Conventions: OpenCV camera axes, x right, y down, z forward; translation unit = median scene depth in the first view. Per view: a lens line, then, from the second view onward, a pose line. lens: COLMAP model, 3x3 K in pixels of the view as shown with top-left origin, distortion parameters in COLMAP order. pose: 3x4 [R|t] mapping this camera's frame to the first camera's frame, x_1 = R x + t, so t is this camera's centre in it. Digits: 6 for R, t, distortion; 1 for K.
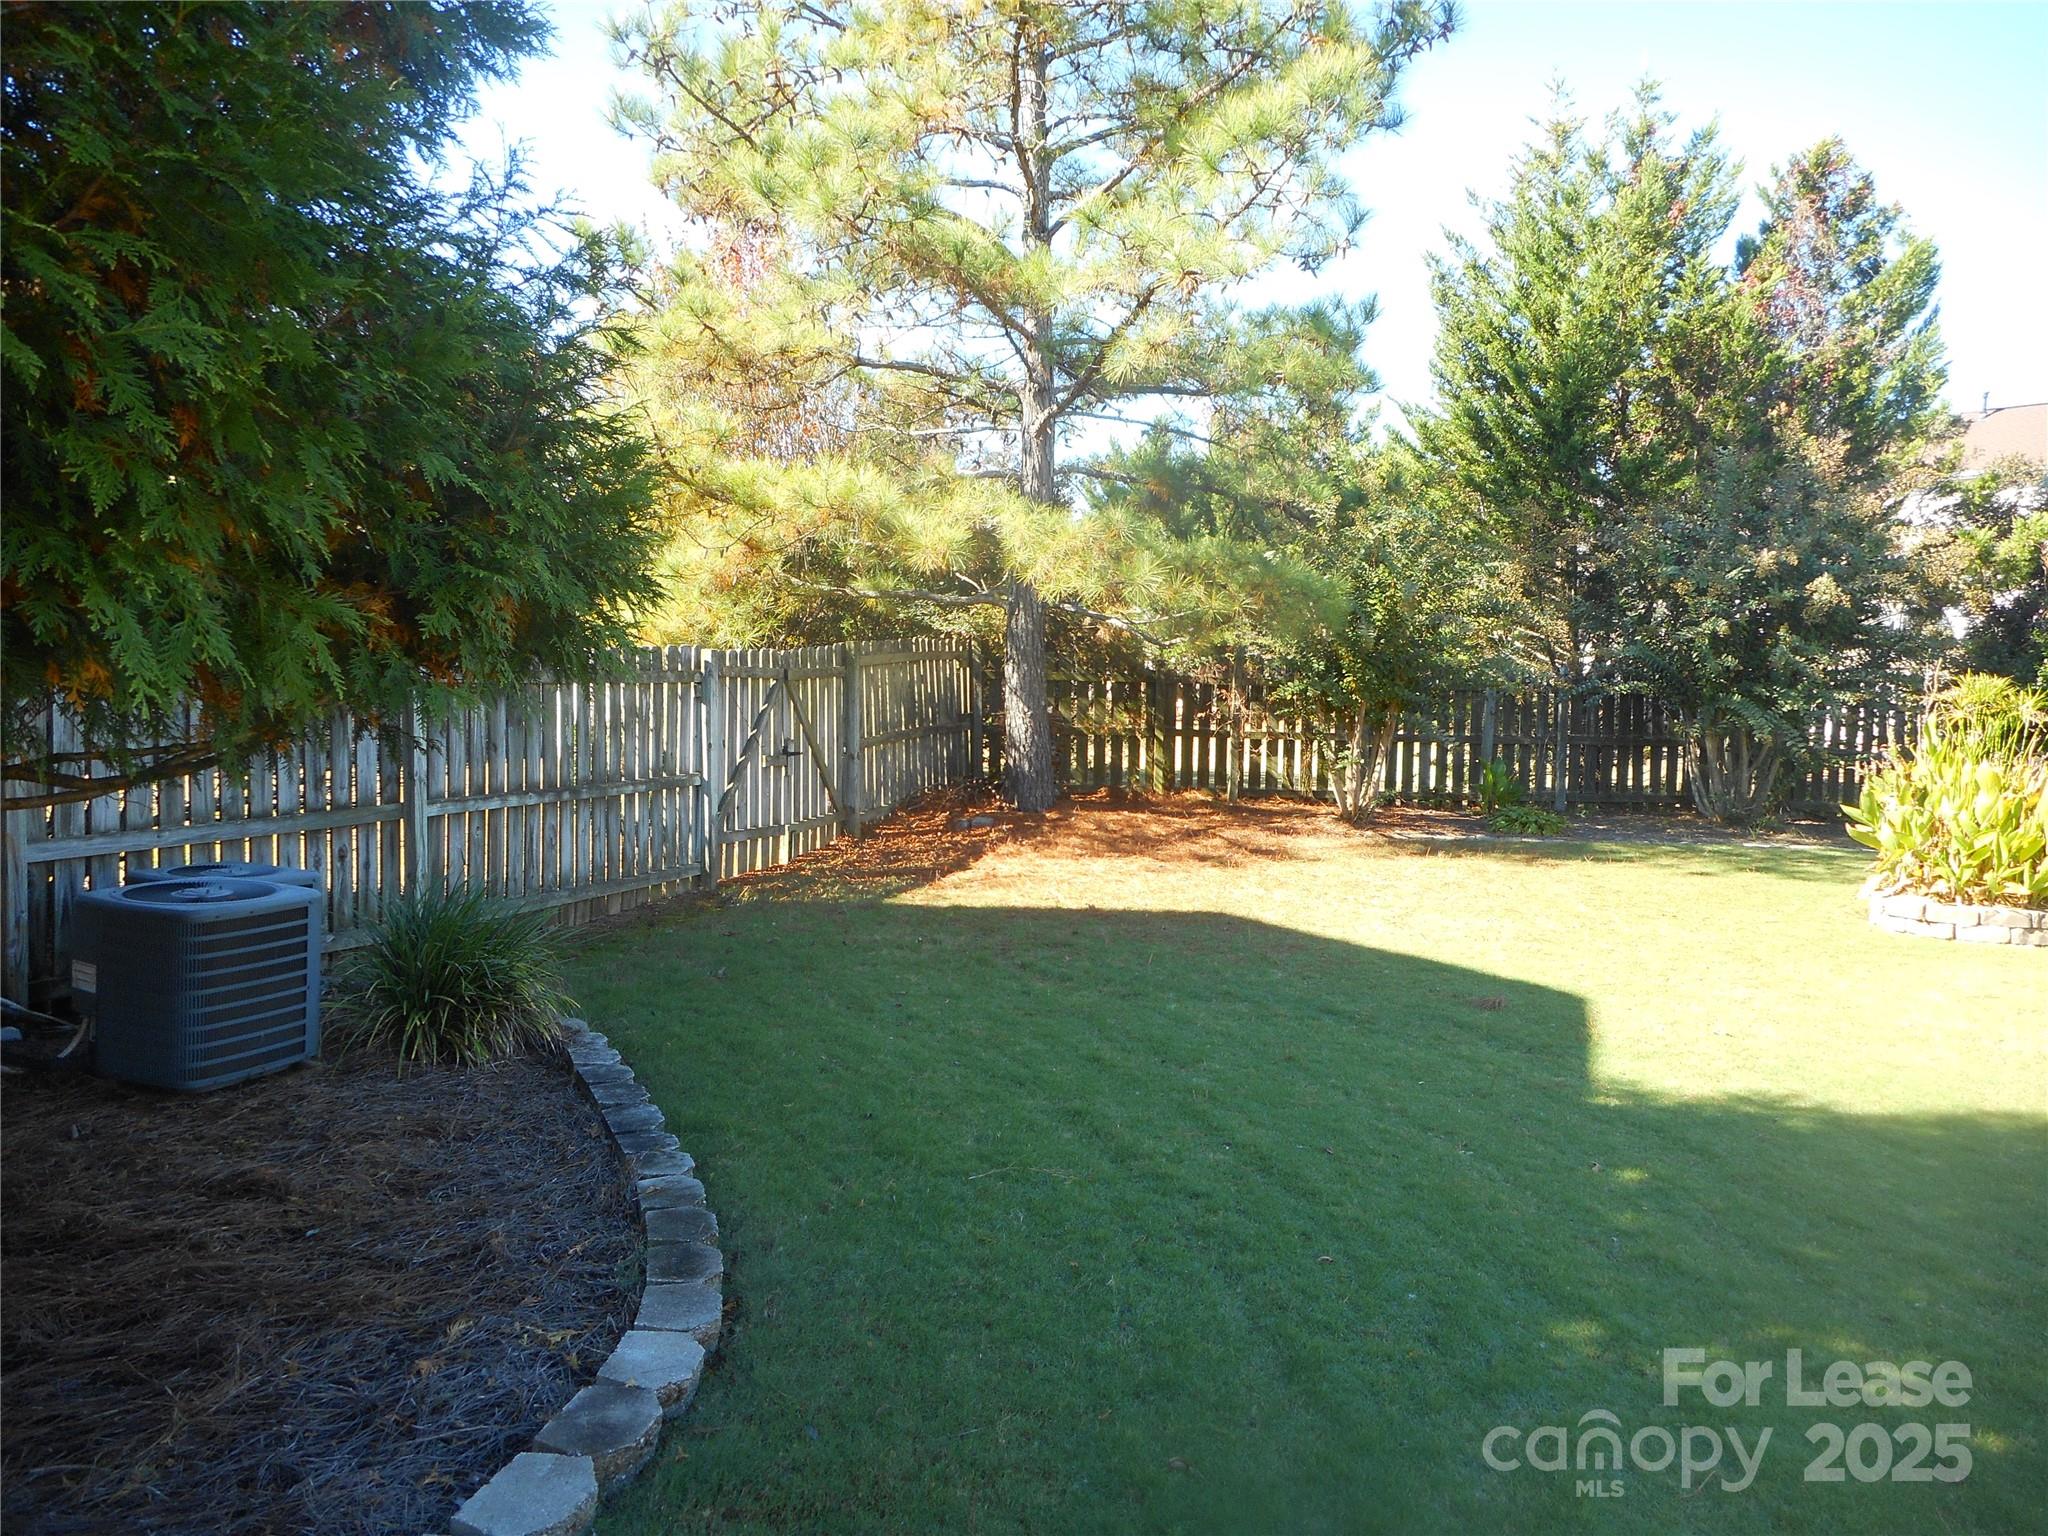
lens RADIAL K [[1533.0, 0, 1033.5], [0, 1533.0, 756.1], [0, 0, 1]] dist [0.006318, -0.000159]
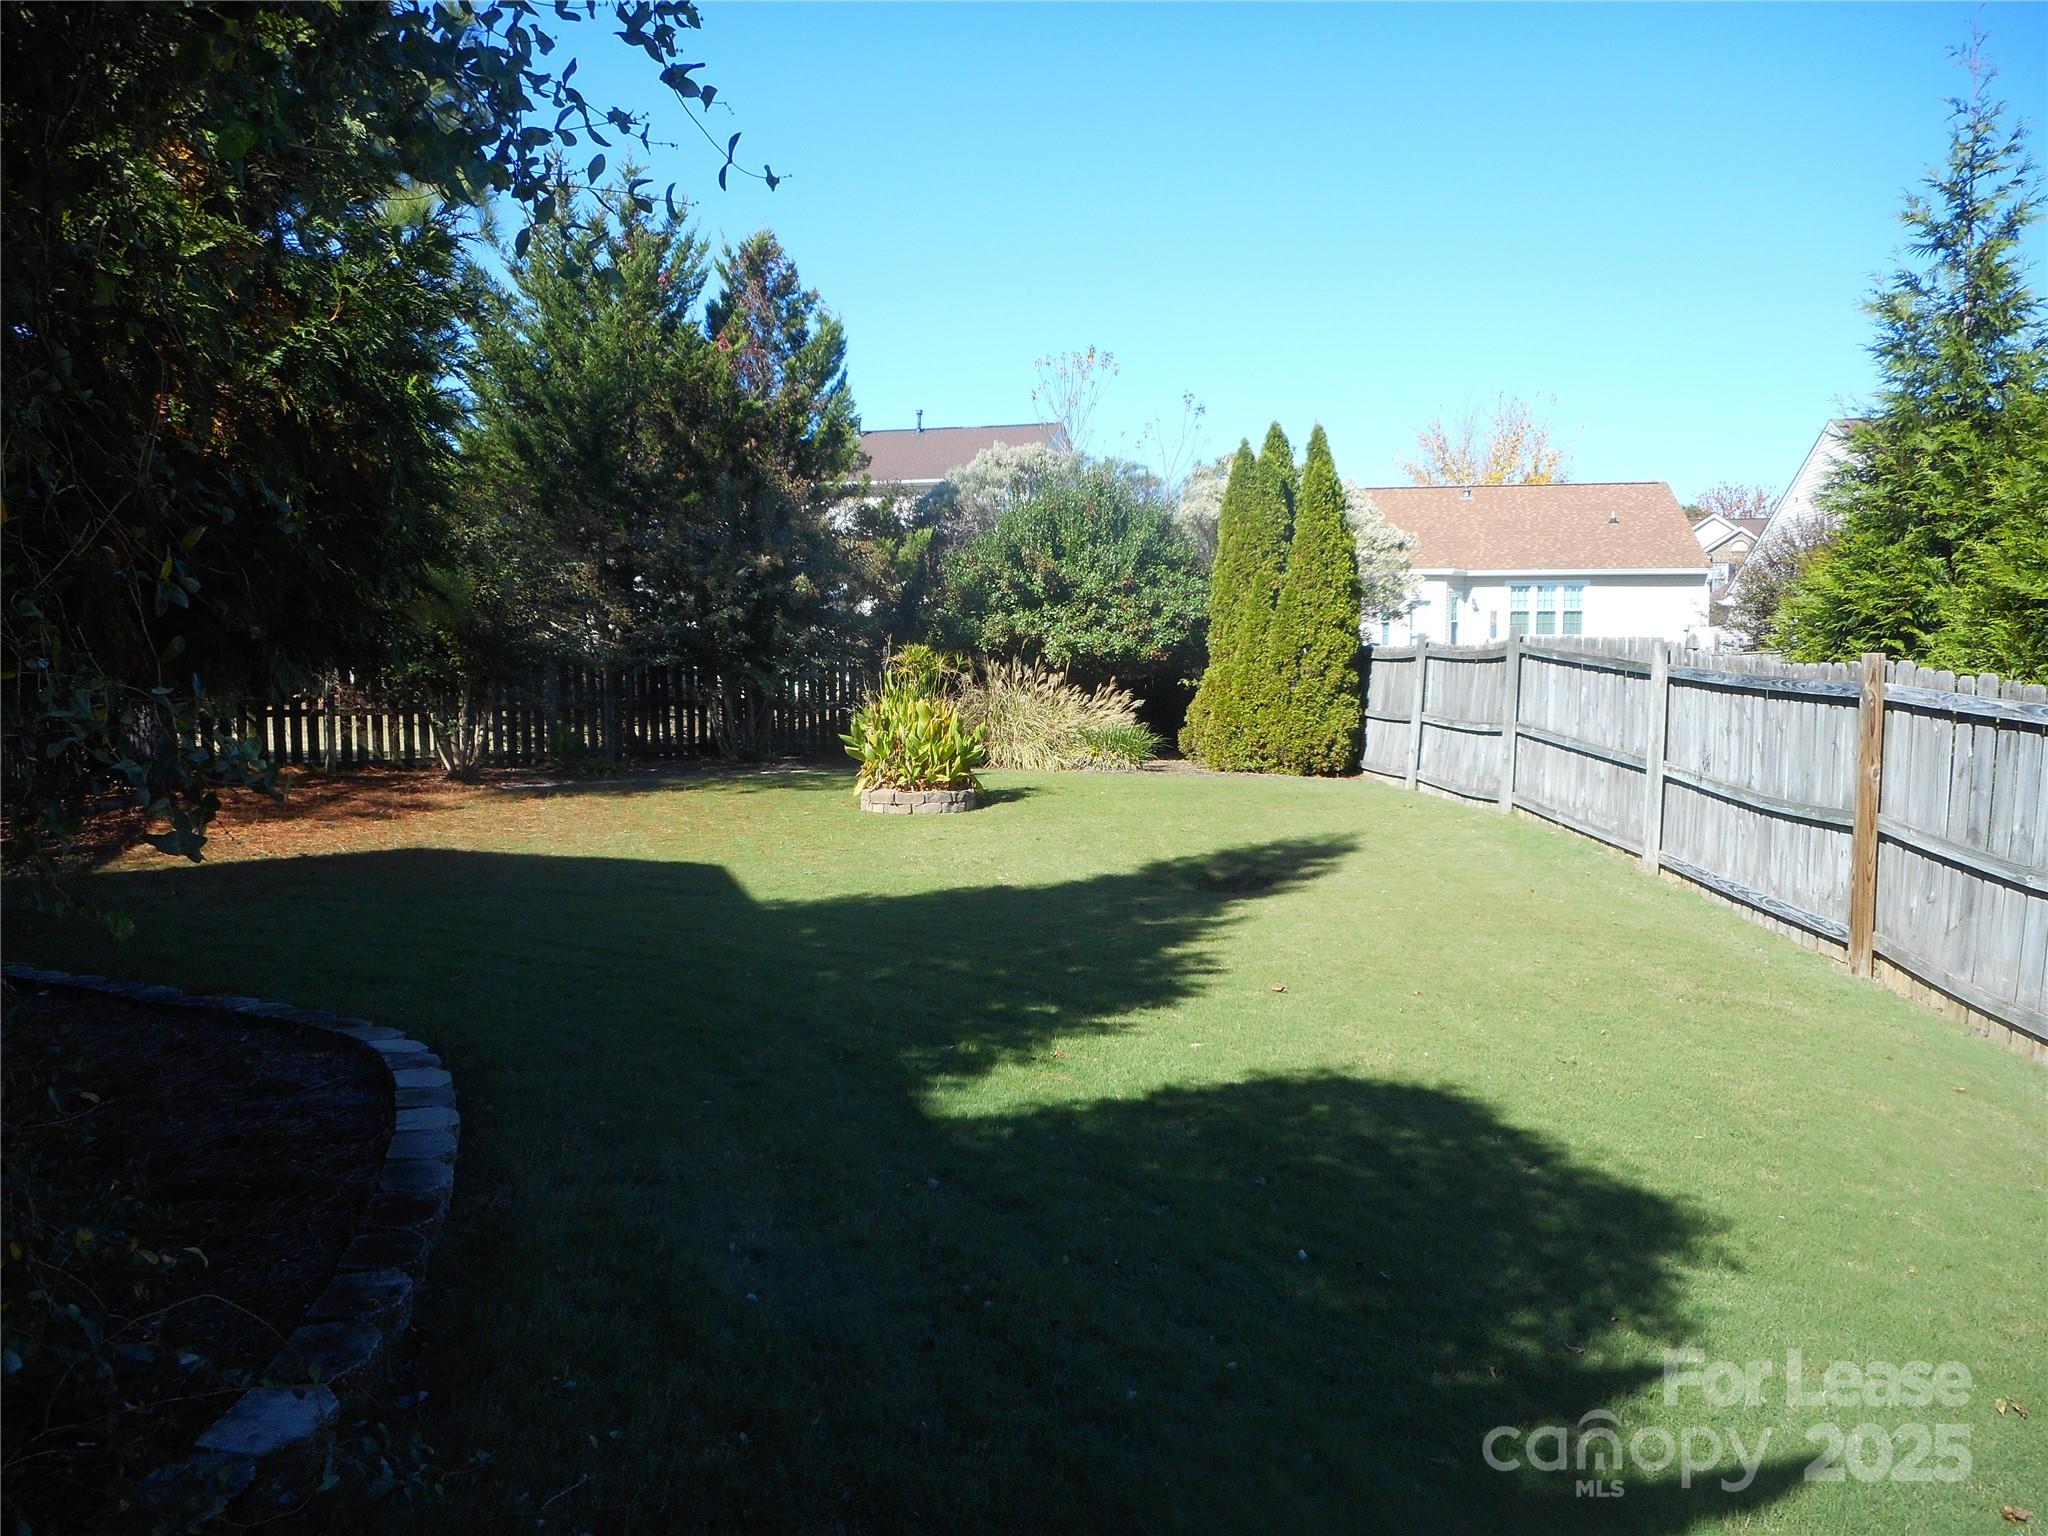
lens RADIAL K [[1533.0, 0, 1028.1], [0, 1533.0, 740.8], [0, 0, 1]] dist [0.006318, -0.000159]
pose [[0.786009, -0.061422, 0.615156, -0.148190], [0.058222, 0.997984, 0.025254, 0.007428], [-0.615467, 0.015965, 0.788001, -0.170587]]
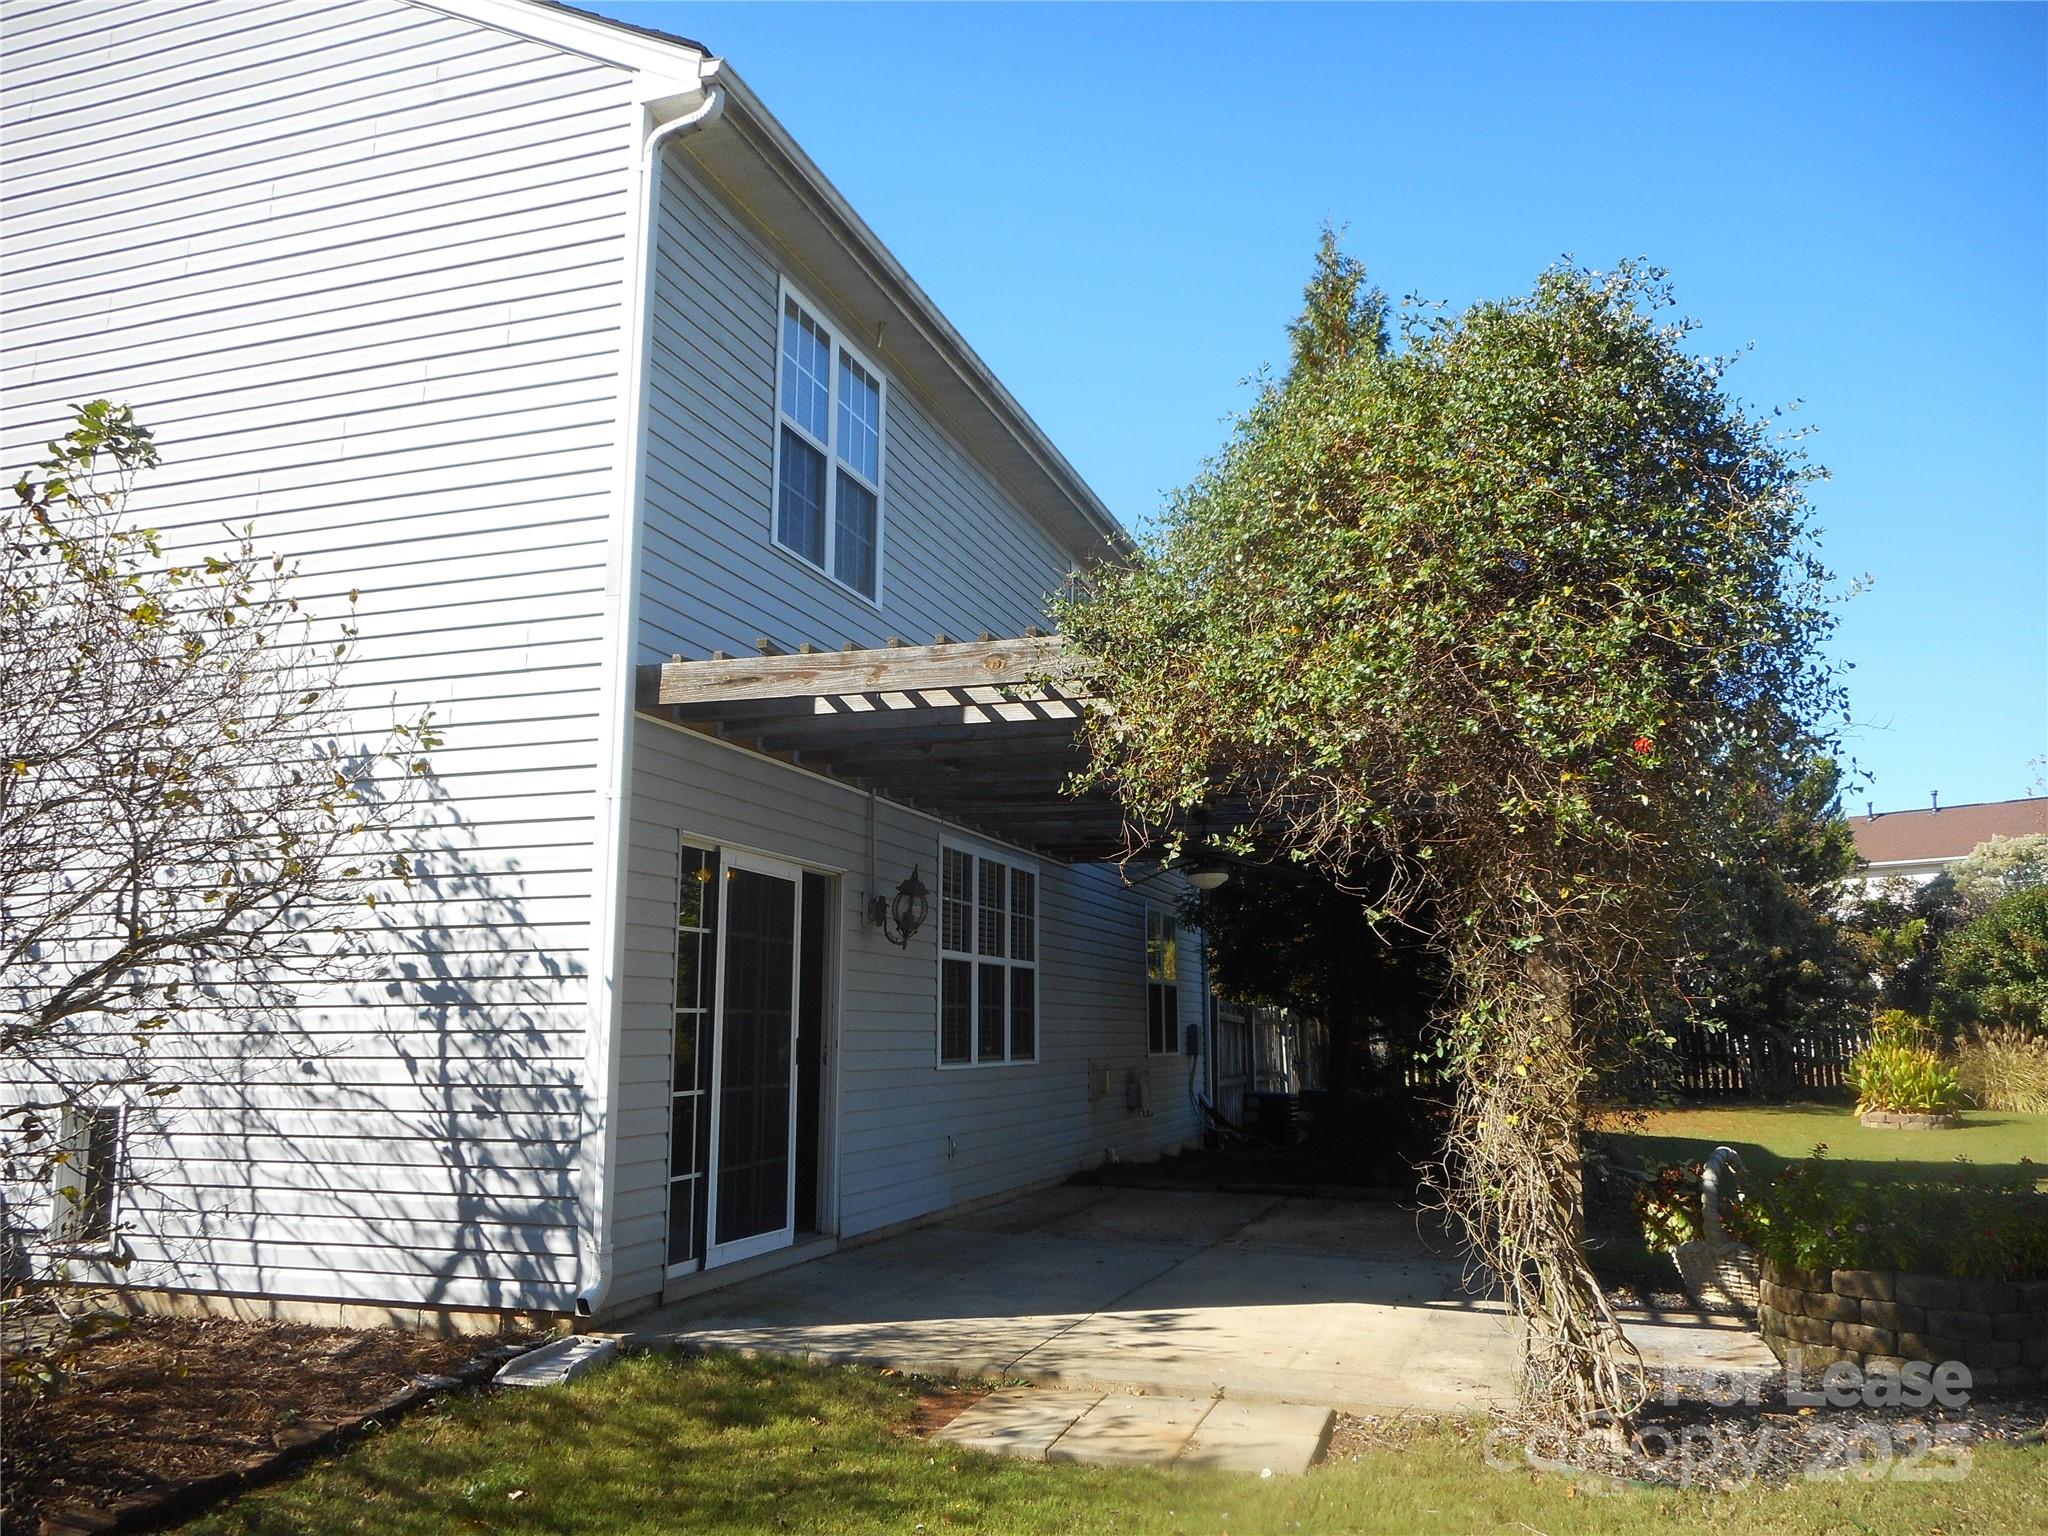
lens RADIAL K [[1533.0, 0, 1031.7], [0, 1533.0, 772.0], [0, 0, 1]] dist [0.006318, -0.000159]
pose [[0.998893, -0.015253, 0.044493, -0.426696], [0.024774, 0.974725, -0.222030, 0.044170], [-0.039981, 0.222886, 0.974024, -0.702384]]
